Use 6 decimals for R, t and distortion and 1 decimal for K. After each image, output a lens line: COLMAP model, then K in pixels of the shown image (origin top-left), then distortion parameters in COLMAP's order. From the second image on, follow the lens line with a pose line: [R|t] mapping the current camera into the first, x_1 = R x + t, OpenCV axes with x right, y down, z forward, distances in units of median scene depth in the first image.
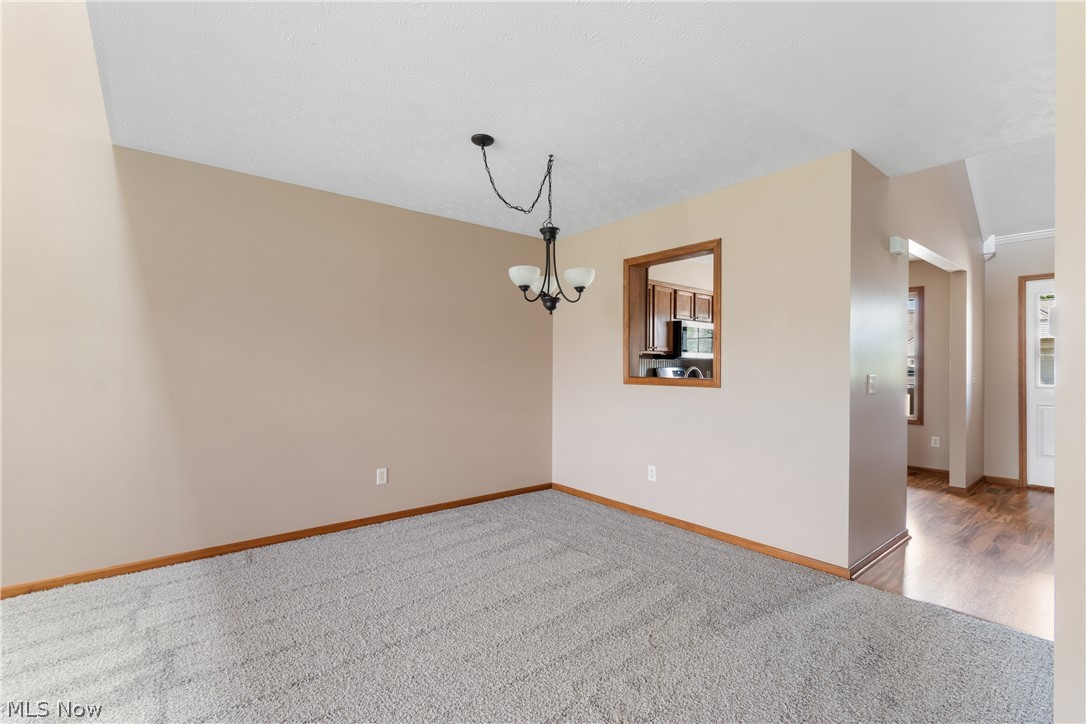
lens RADIAL K [[480.8, 0, 545.2], [0, 480.8, 365.2], [0, 0, 1]] dist [0.002016, 0.000047]
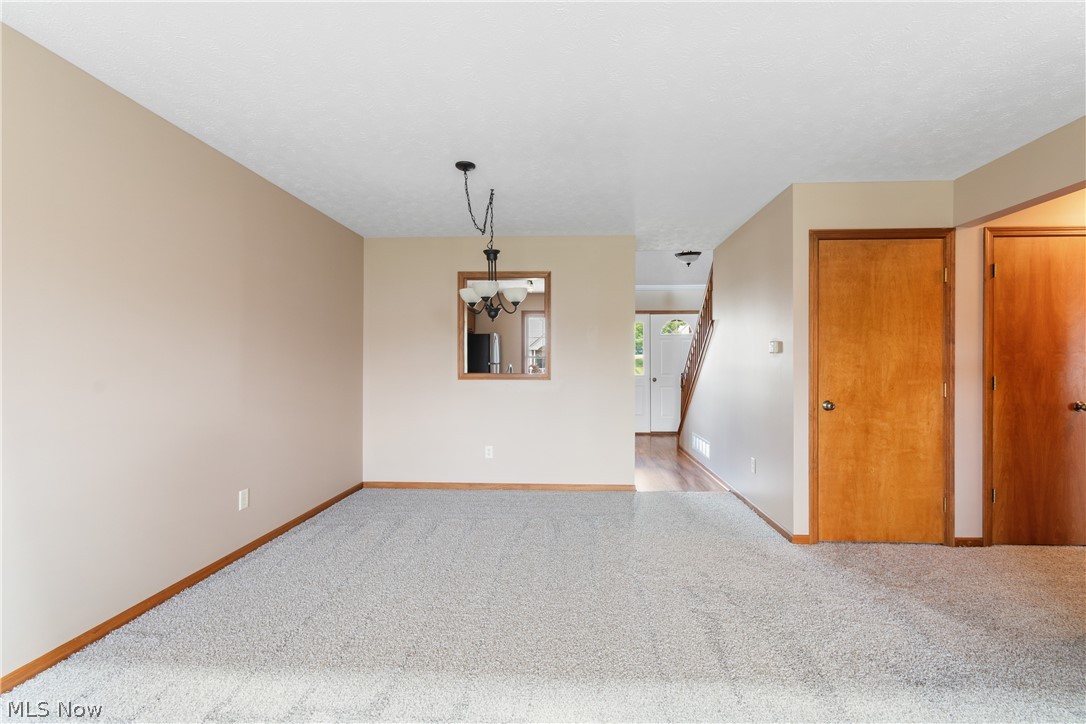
lens RADIAL K [[485.8, 0, 547.8], [0, 485.8, 360.3], [0, 0, 1]] dist [-0.000451, -0.000256]
pose [[0.674855, 0.003593, 0.737942, -0.655910], [-0.001727, 0.999993, -0.003288, -0.004380], [-0.737949, 0.000945, 0.674856, 0.064422]]
